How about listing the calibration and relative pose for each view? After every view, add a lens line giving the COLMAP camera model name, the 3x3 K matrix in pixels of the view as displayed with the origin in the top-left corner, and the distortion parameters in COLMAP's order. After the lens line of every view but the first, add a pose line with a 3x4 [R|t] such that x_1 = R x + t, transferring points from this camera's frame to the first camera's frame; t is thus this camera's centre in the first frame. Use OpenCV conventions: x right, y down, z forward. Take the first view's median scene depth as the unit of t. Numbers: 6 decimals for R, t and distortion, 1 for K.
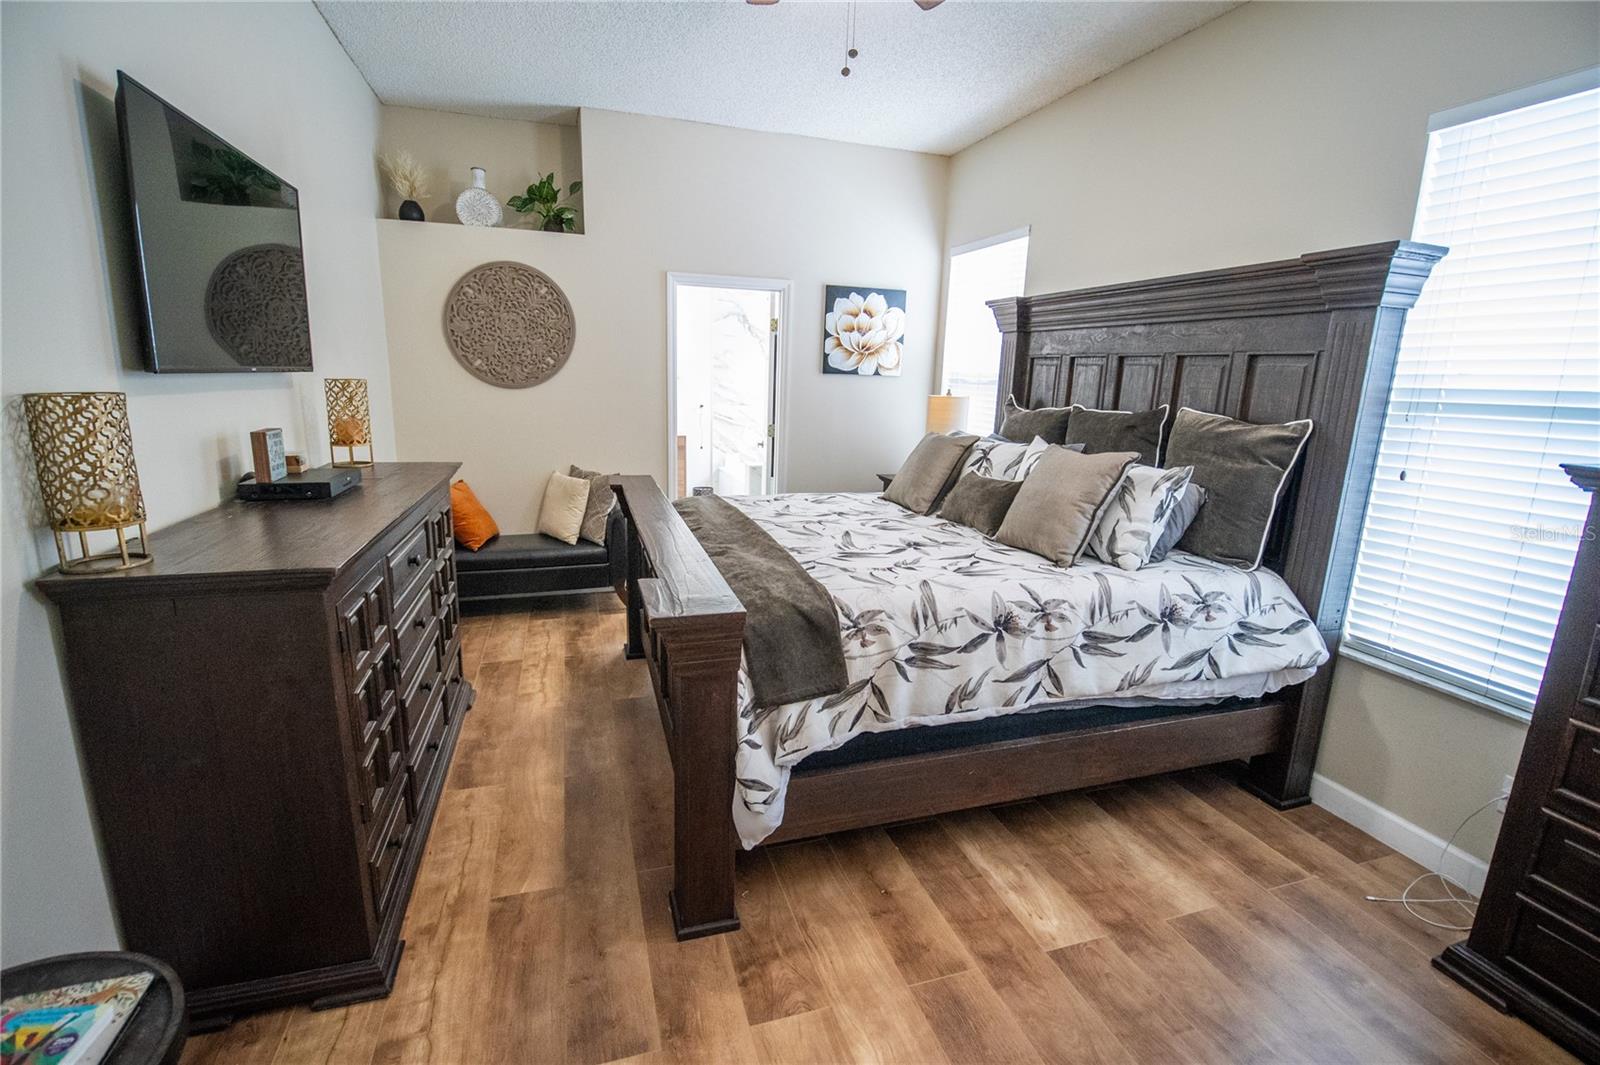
lens RADIAL K [[722.2, 0, 798.7], [0, 722.2, 535.2], [0, 0, 1]] dist [-0.014587, -0.002103]
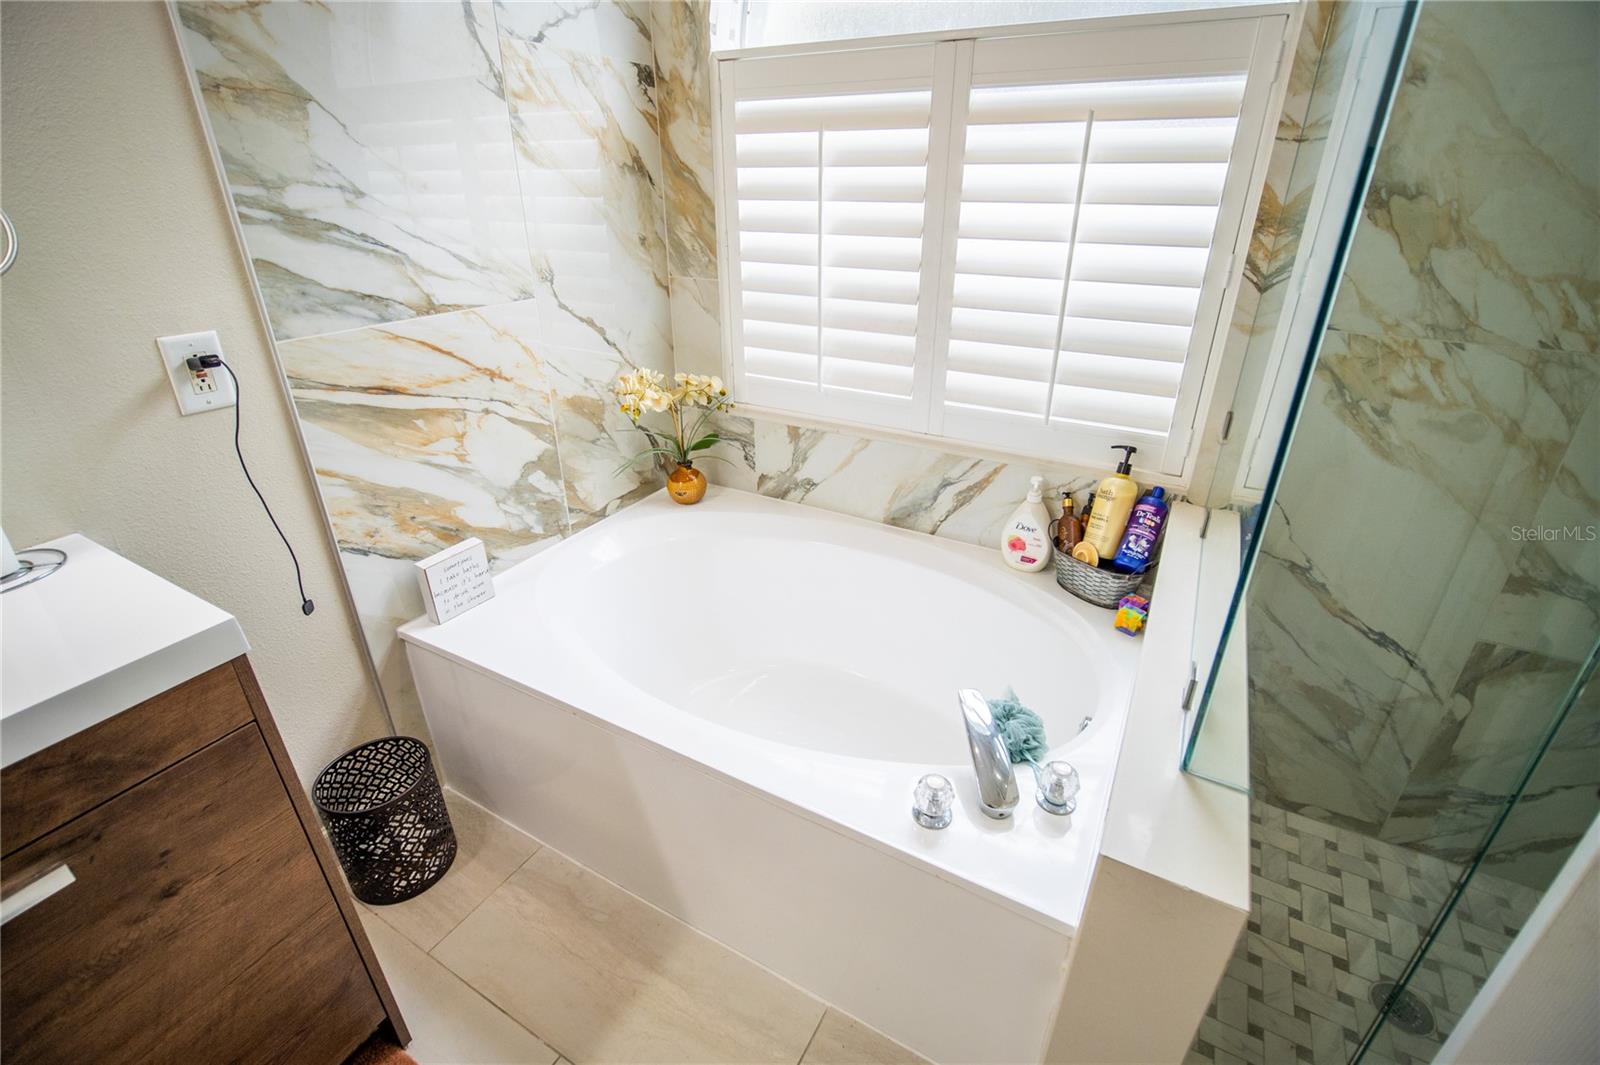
lens RADIAL K [[722.2, 0, 801.1], [0, 722.2, 528.3], [0, 0, 1]] dist [-0.014587, -0.002103]
pose [[0.718592, -0.328944, 0.612716, -0.146942], [0.171297, 0.937636, 0.302484, -0.168057], [-0.674005, -0.112406, 0.730125, 0.784120]]
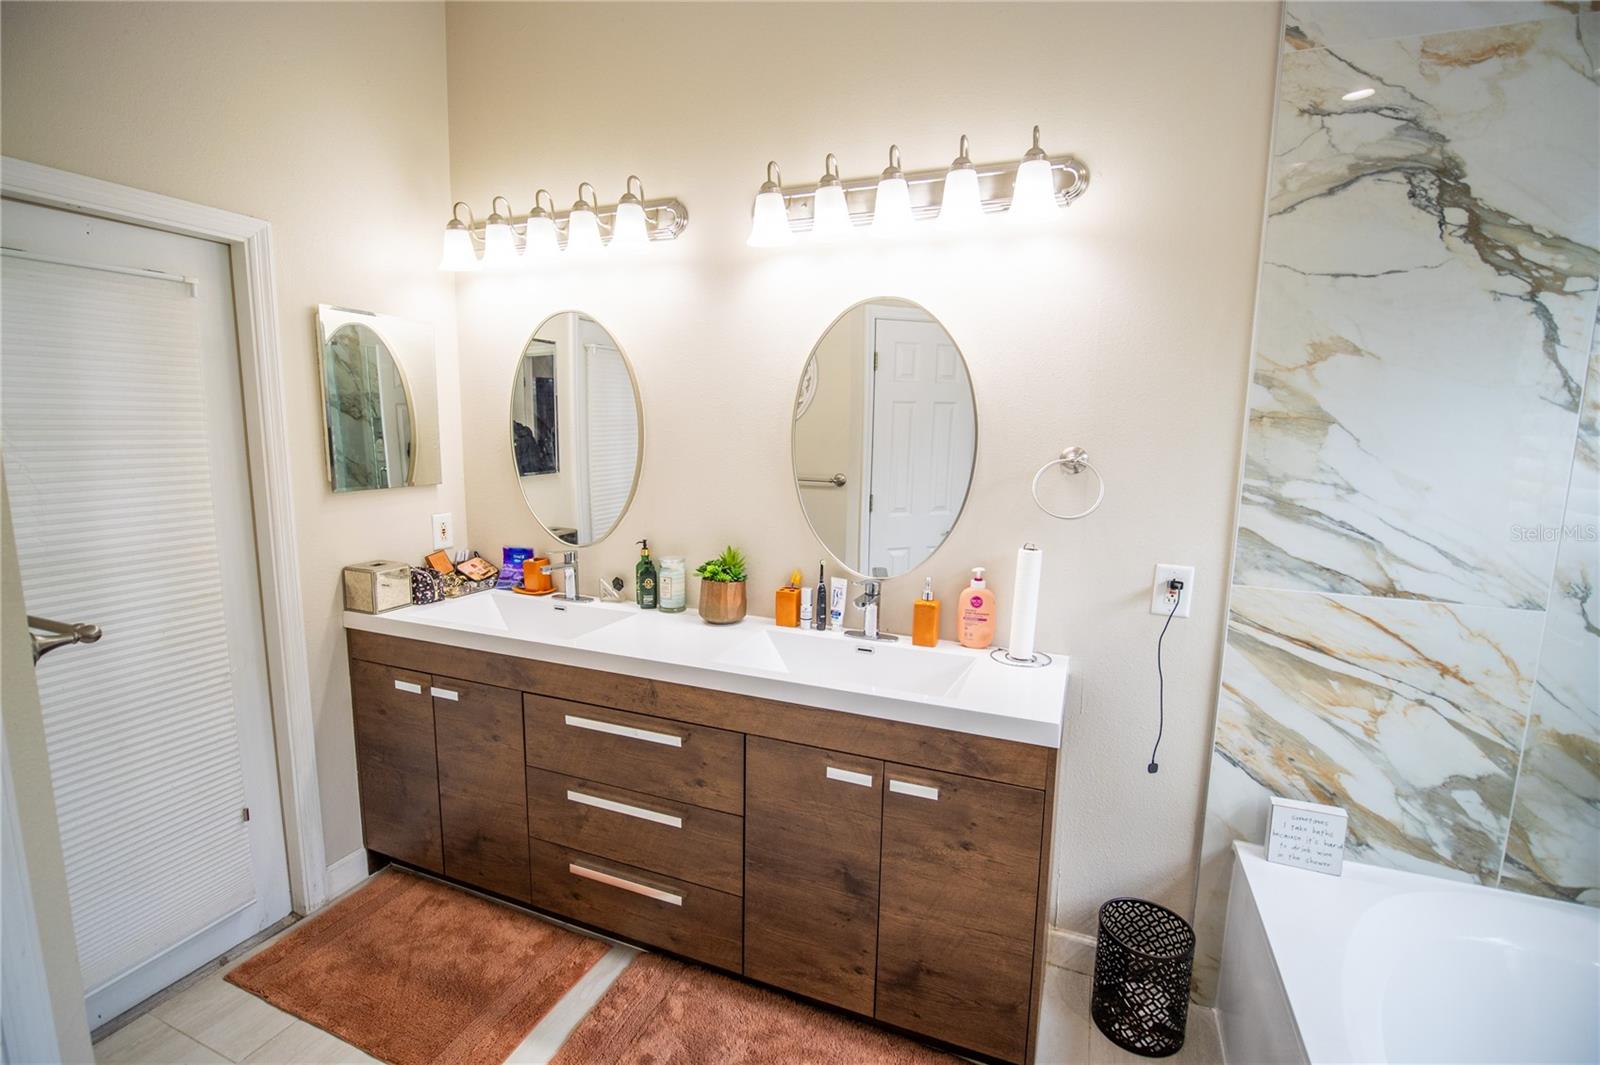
lens RADIAL K [[722.2, 0, 795.3], [0, 722.2, 526.5], [0, 0, 1]] dist [-0.014587, -0.002103]
pose [[0.771485, 0.068300, -0.632571, -0.082410], [-0.130477, 0.990075, -0.052230, -0.167765], [0.622725, 0.122830, 0.772739, 0.731290]]
